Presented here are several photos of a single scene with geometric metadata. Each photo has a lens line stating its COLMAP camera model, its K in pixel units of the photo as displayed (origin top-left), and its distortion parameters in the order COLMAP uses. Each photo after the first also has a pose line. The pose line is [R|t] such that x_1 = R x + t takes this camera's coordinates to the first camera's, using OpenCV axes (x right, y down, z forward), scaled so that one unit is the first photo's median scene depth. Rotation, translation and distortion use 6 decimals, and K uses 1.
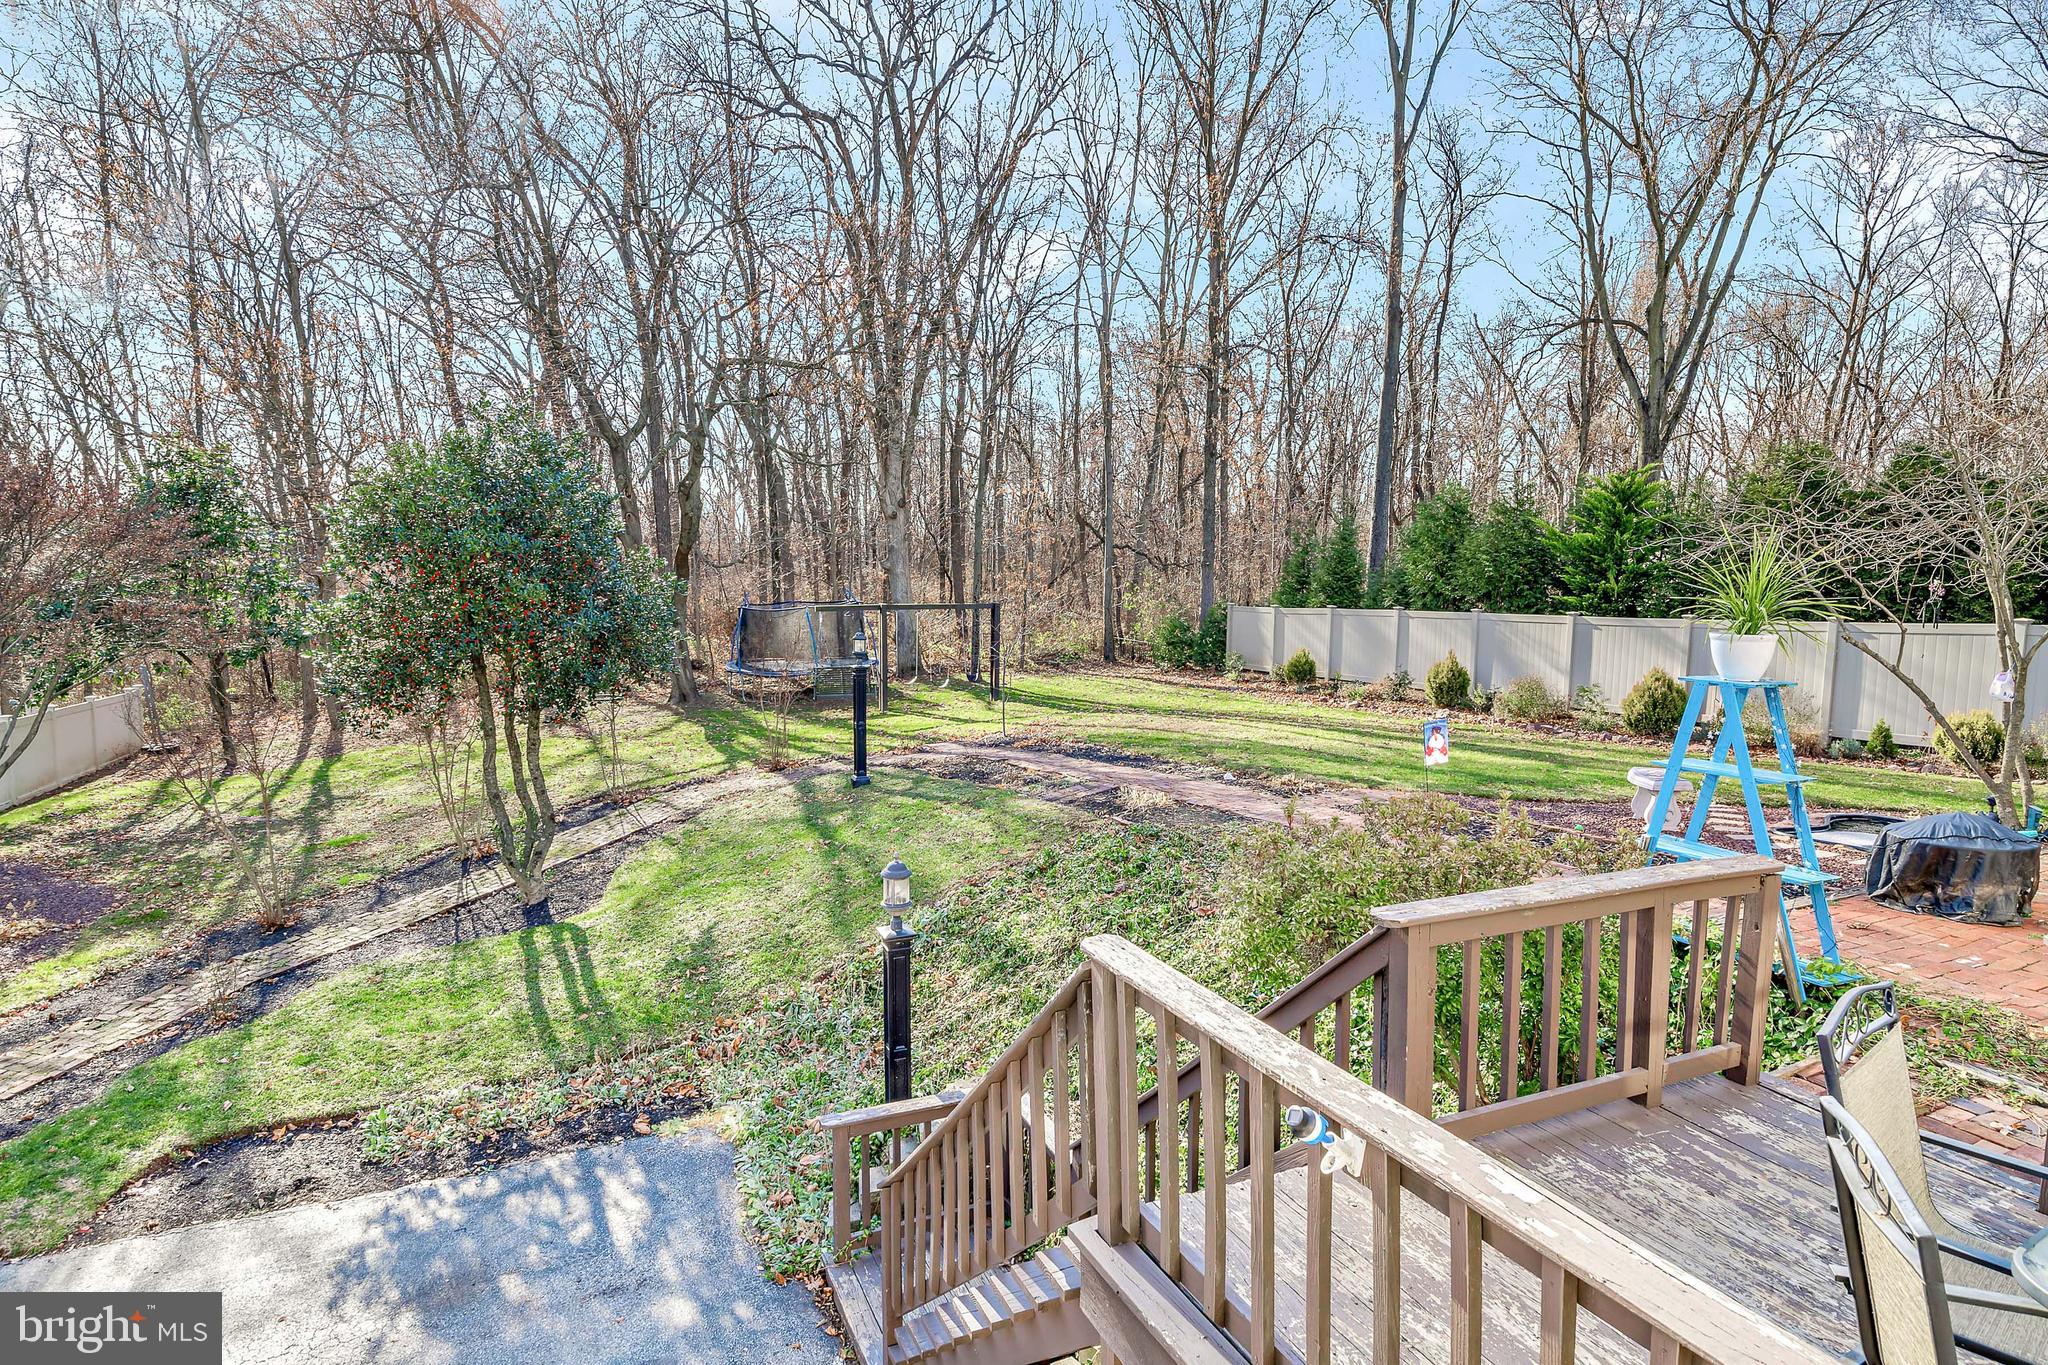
lens RADIAL K [[1139.8, 0, 1024.0], [0, 1139.8, 682.5], [0, 0, 1]] dist [-0.003580, -0.001646]
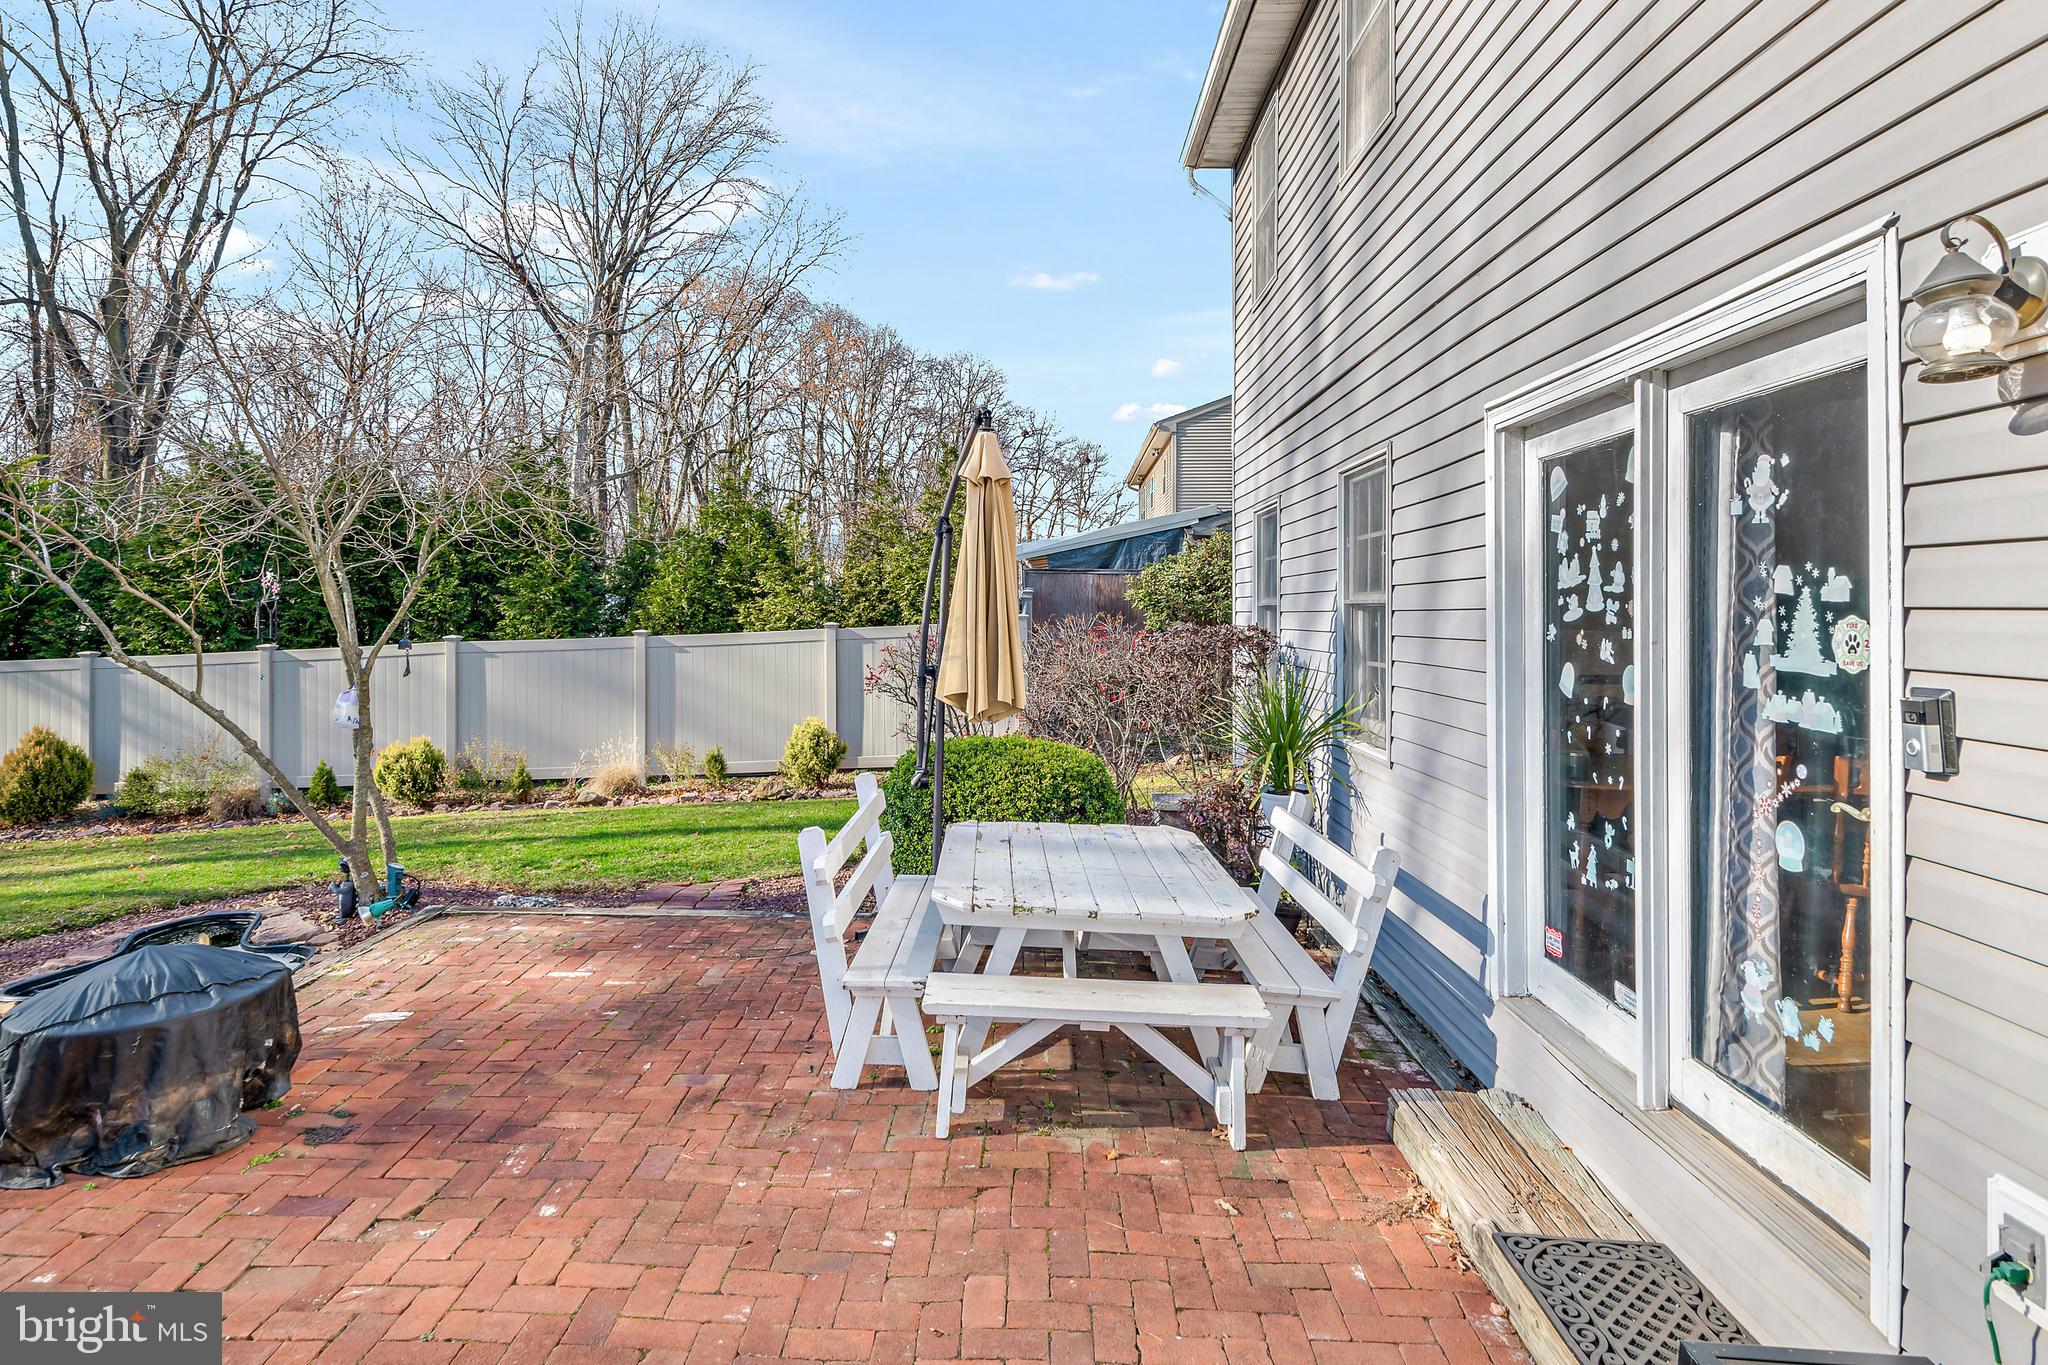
lens RADIAL K [[1108.6, 0, 1024.3], [0, 1108.6, 603.8], [0, 0, 1]] dist [0.000989, 0.000534]
pose [[0.421972, -0.004370, 0.906598, 0.184270], [0.105553, 0.993425, -0.044340, 0.006657], [-0.900444, 0.114404, 0.419658, 0.135594]]
